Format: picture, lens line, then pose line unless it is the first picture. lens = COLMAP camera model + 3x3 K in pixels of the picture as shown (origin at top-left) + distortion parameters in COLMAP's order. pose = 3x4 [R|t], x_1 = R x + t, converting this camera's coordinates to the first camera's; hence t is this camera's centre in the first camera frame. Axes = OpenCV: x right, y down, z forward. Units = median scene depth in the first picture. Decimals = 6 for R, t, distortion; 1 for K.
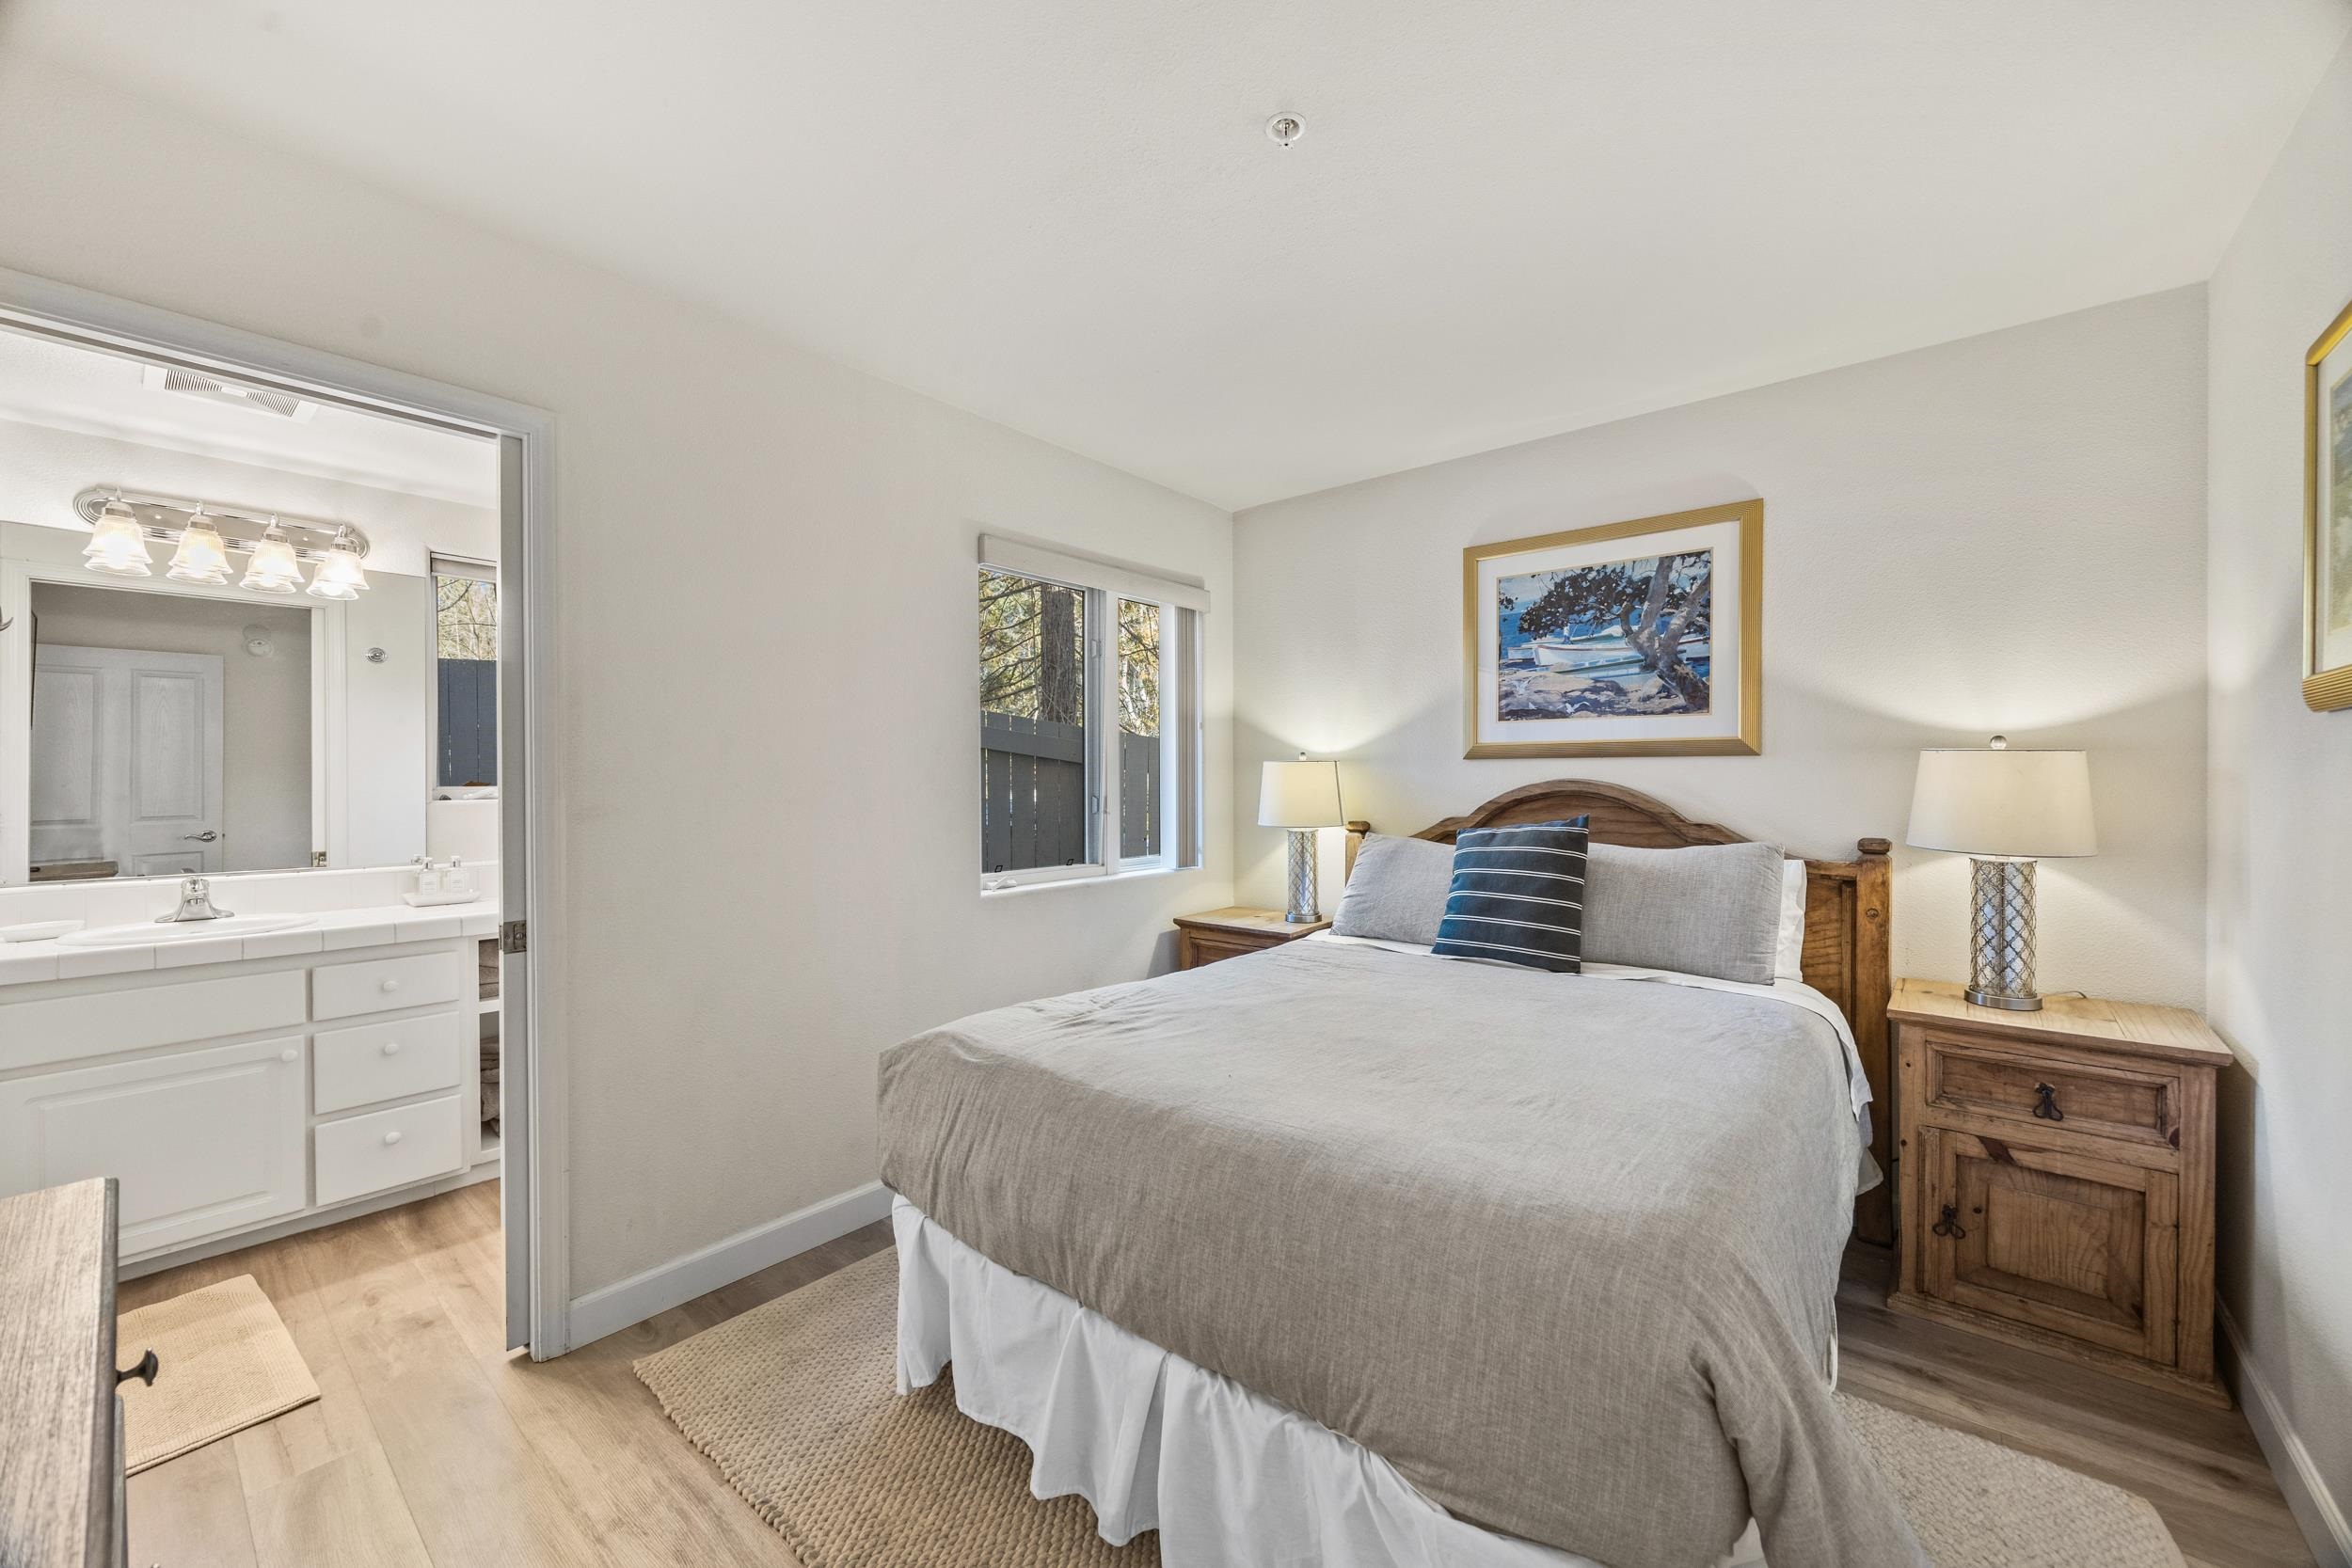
lens RADIAL K [[904.4, 0, 1170.8], [0, 904.4, 788.6], [0, 0, 1]] dist [-0.000792, -0.000108]
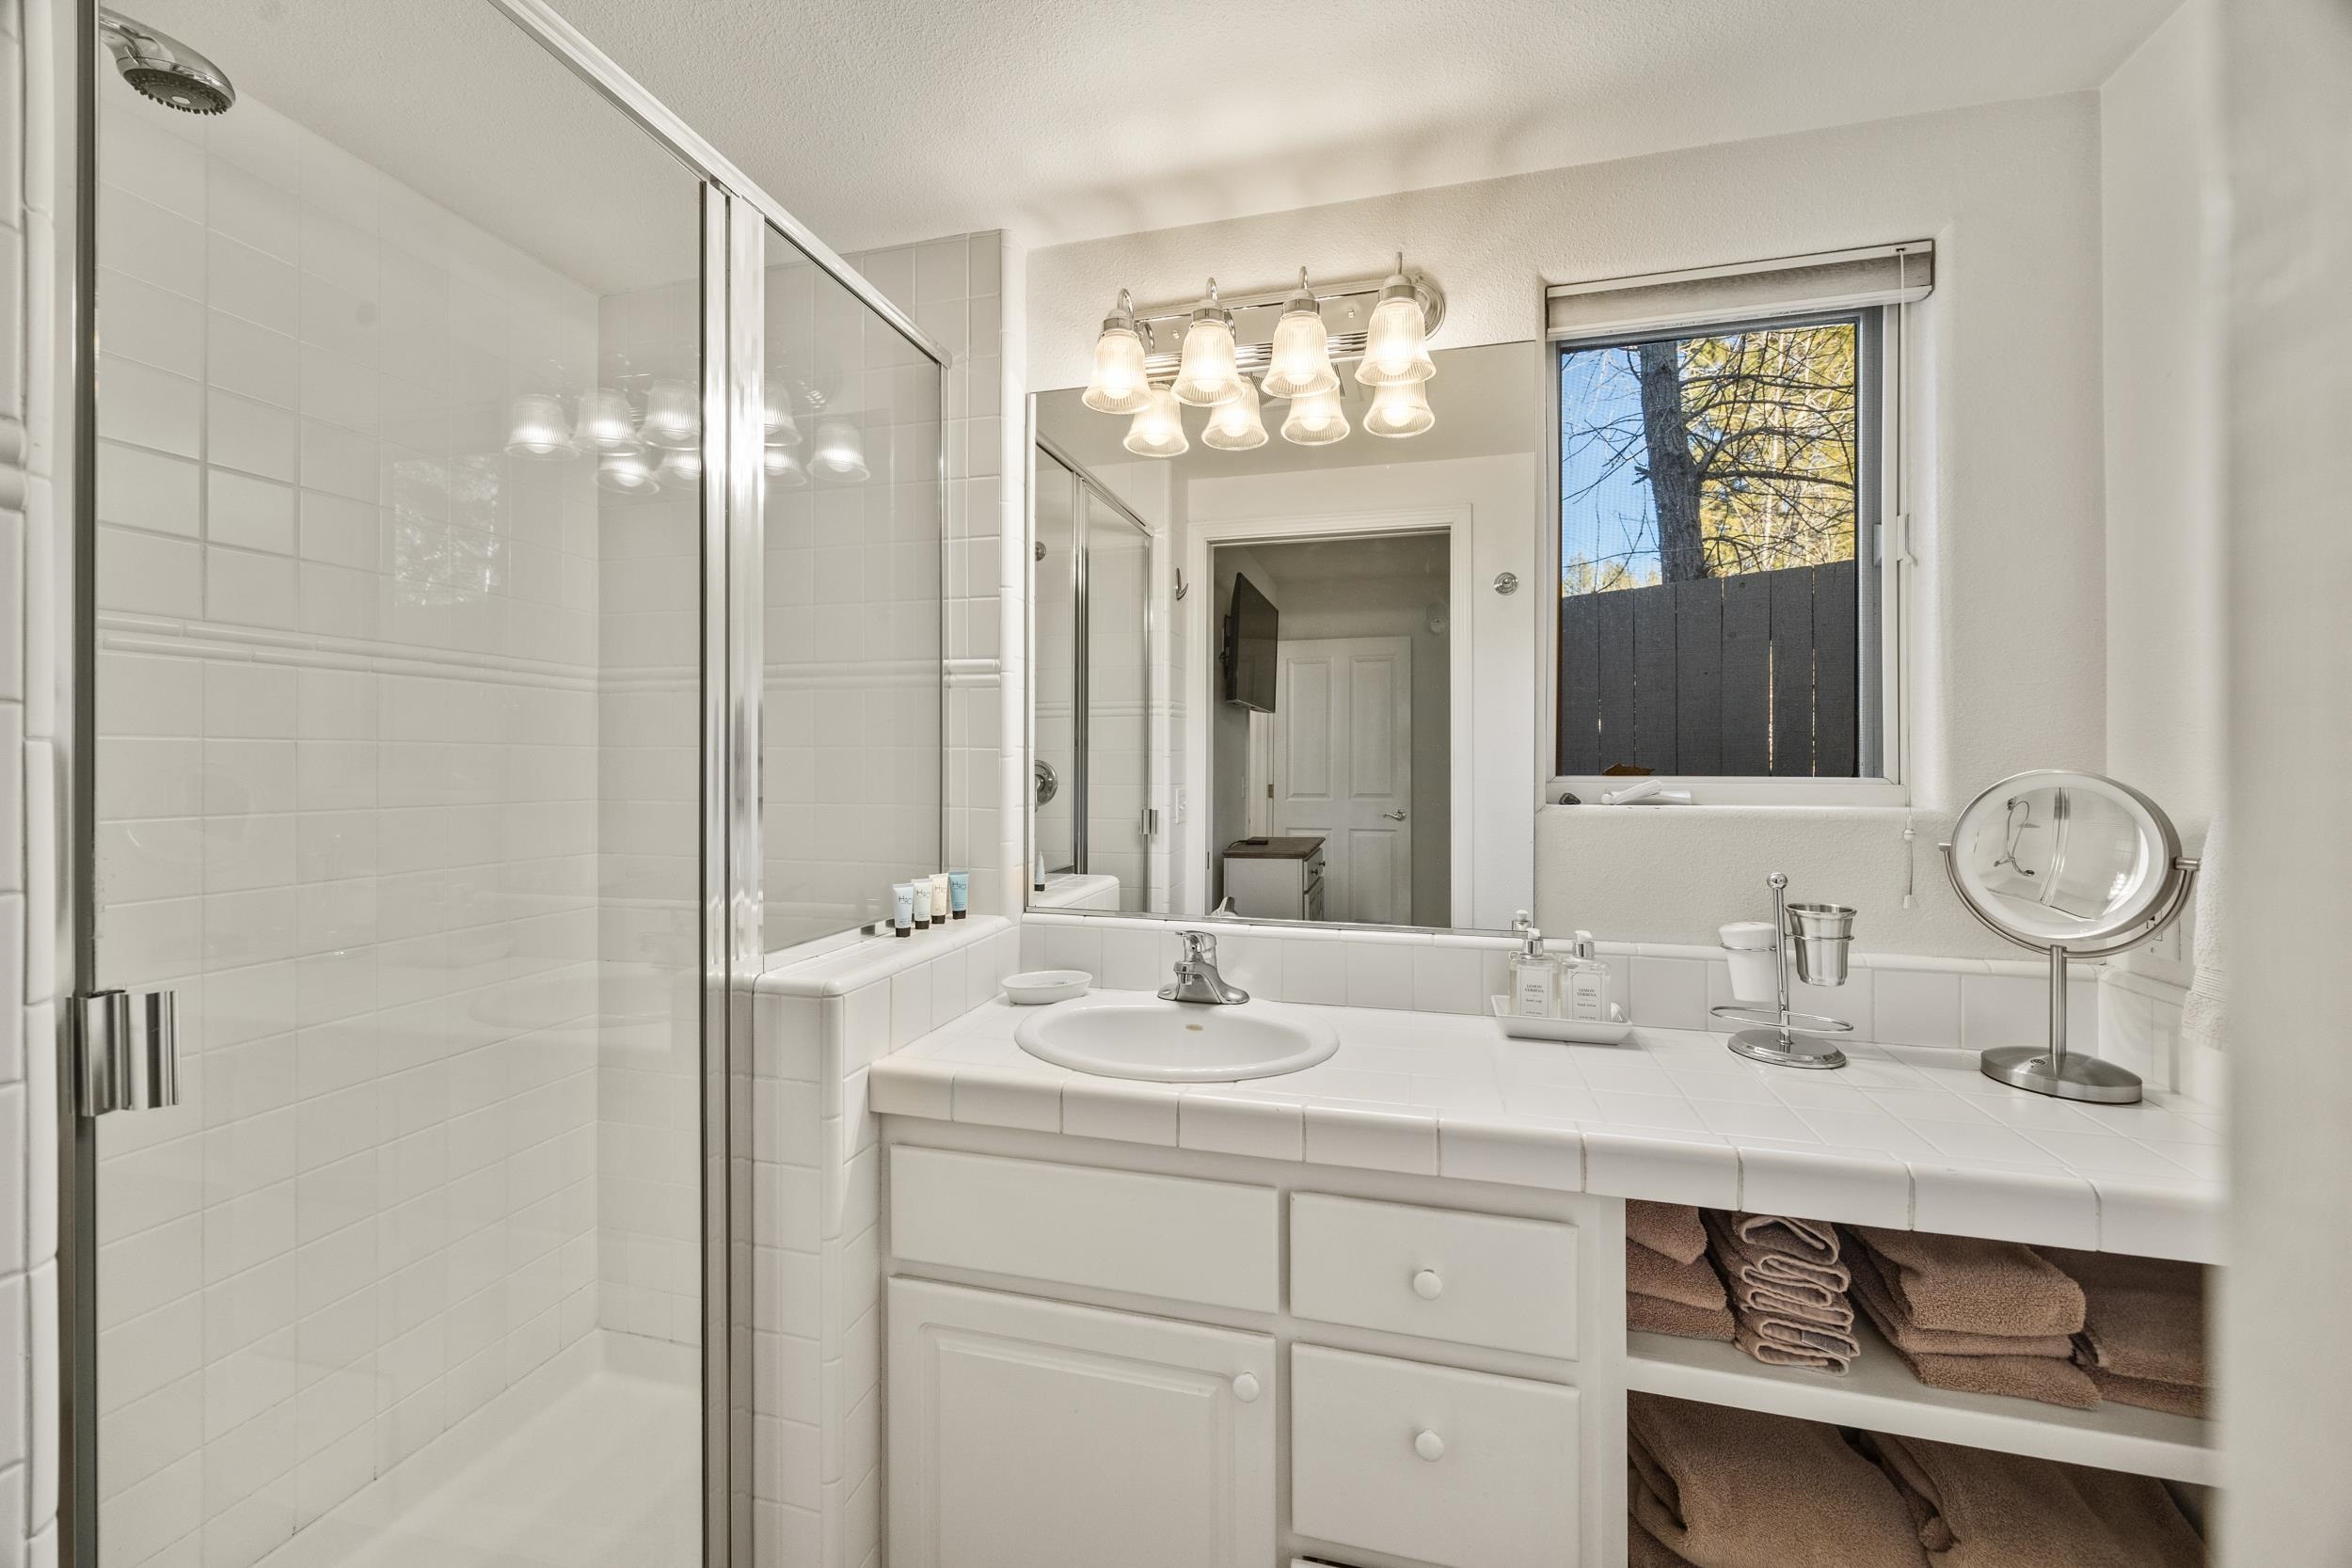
lens RADIAL K [[904.4, 0, 1170.9], [0, 904.4, 766.3], [0, 0, 1]] dist [-0.000792, -0.000108]
pose [[0.431726, 0.005541, -0.901988, -0.464381], [-0.007387, 0.999969, 0.002607, -0.006915], [0.901974, 0.005538, 0.431754, 0.606053]]
